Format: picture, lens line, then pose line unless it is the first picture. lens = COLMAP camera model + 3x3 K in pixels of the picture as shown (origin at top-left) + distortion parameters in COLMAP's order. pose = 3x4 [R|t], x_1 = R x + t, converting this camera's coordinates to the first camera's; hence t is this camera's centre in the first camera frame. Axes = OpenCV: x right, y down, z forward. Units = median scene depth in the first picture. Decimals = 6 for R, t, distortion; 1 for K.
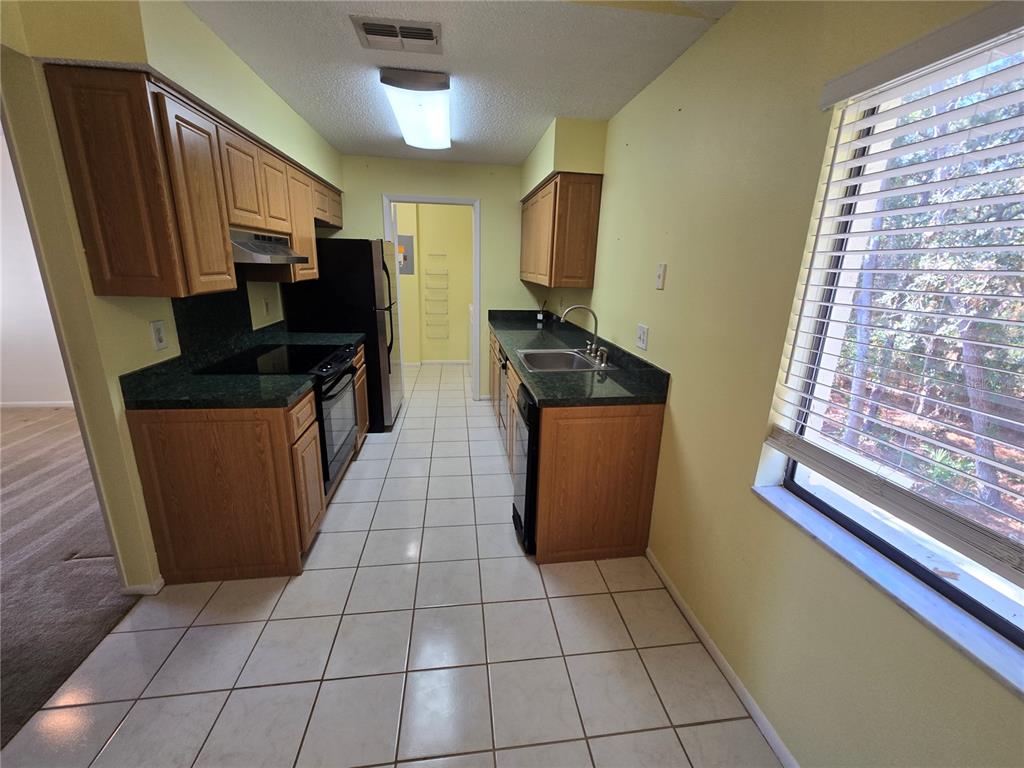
lens RADIAL K [[422.9, 0, 516.1], [0, 422.9, 384.0], [0, 0, 1]] dist [0.001062, -0.000850]
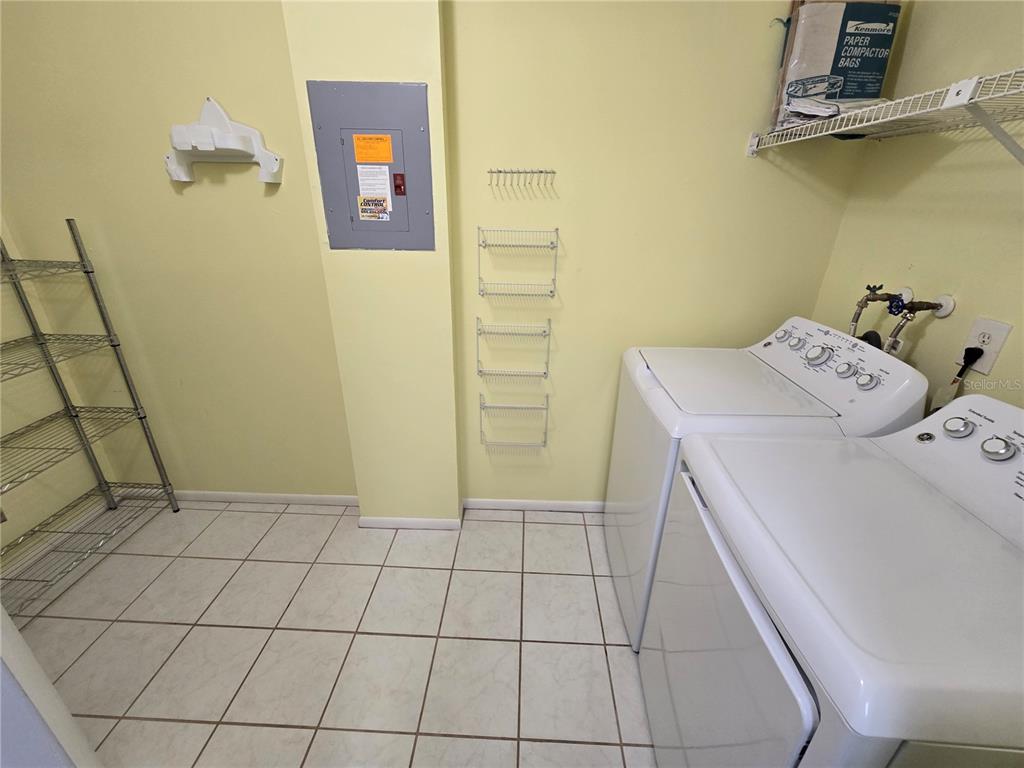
lens RADIAL K [[422.9, 0, 510.9], [0, 422.9, 384.7], [0, 0, 1]] dist [0.001062, -0.000850]
pose [[0.981554, 0.057039, -0.182478, -0.188973], [-0.033946, 0.991288, 0.127261, -0.283333], [0.188147, -0.118719, 0.974939, 0.995686]]
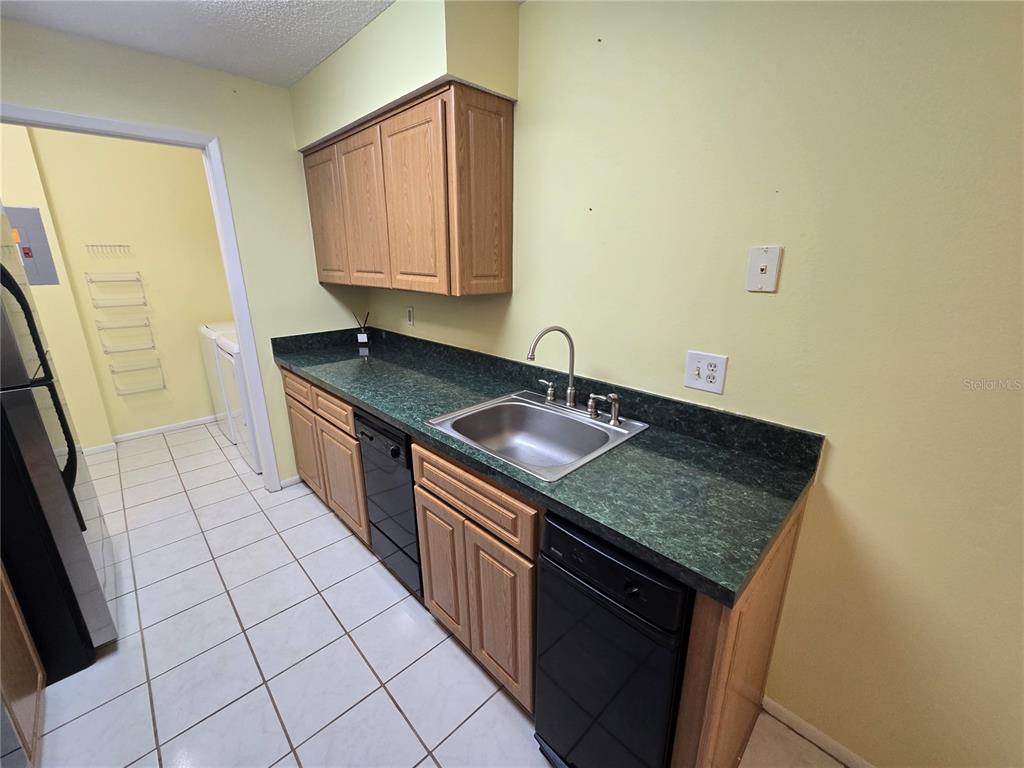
lens RADIAL K [[422.9, 0, 511.6], [0, 422.9, 381.1], [0, 0, 1]] dist [0.001062, -0.000850]
pose [[0.810303, -0.193202, 0.553246, -0.137157], [0.184312, 0.980201, 0.072351, -0.104038], [-0.556271, 0.043344, 0.829870, 0.356067]]
